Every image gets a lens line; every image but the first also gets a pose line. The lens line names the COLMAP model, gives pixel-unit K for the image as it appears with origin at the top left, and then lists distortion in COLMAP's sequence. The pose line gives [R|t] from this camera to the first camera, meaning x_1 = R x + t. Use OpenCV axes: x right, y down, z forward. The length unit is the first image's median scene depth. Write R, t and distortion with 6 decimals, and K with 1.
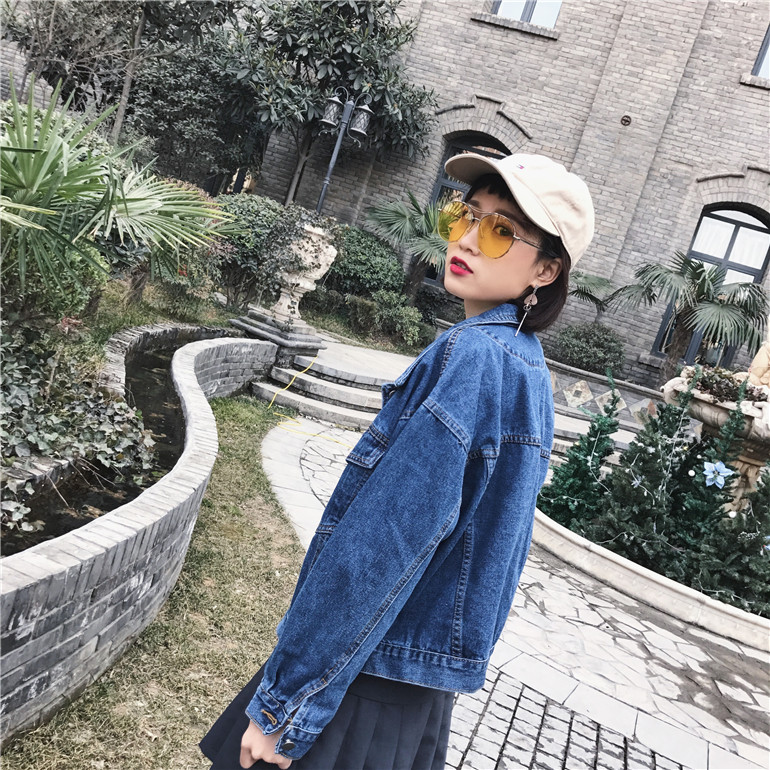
lens RADIAL K [[817.9, 0, 381.0], [0, 817.9, 381.4], [0, 0, 1]] dist [-0.025866, 0.082464]
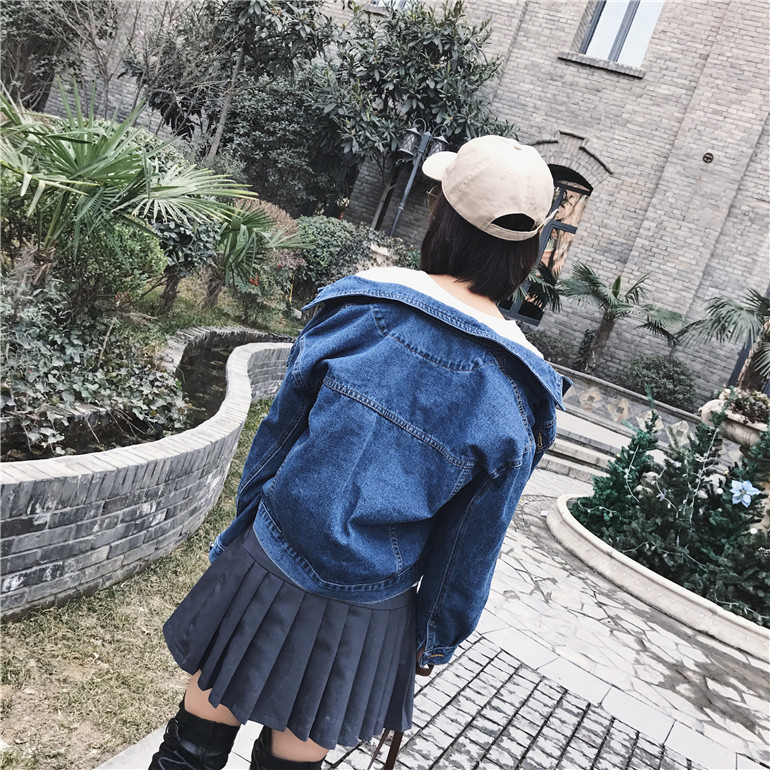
lens RADIAL K [[815.3, 0, 385.0], [0, 815.3, 385.0], [0, 0, 1]] dist [-0.005716, 0.034738]
pose [[0.991975, 0.052219, -0.115145, 0.073762], [-0.056820, 0.997697, -0.037040, 0.040378], [0.112946, 0.043285, 0.992658, -0.062355]]
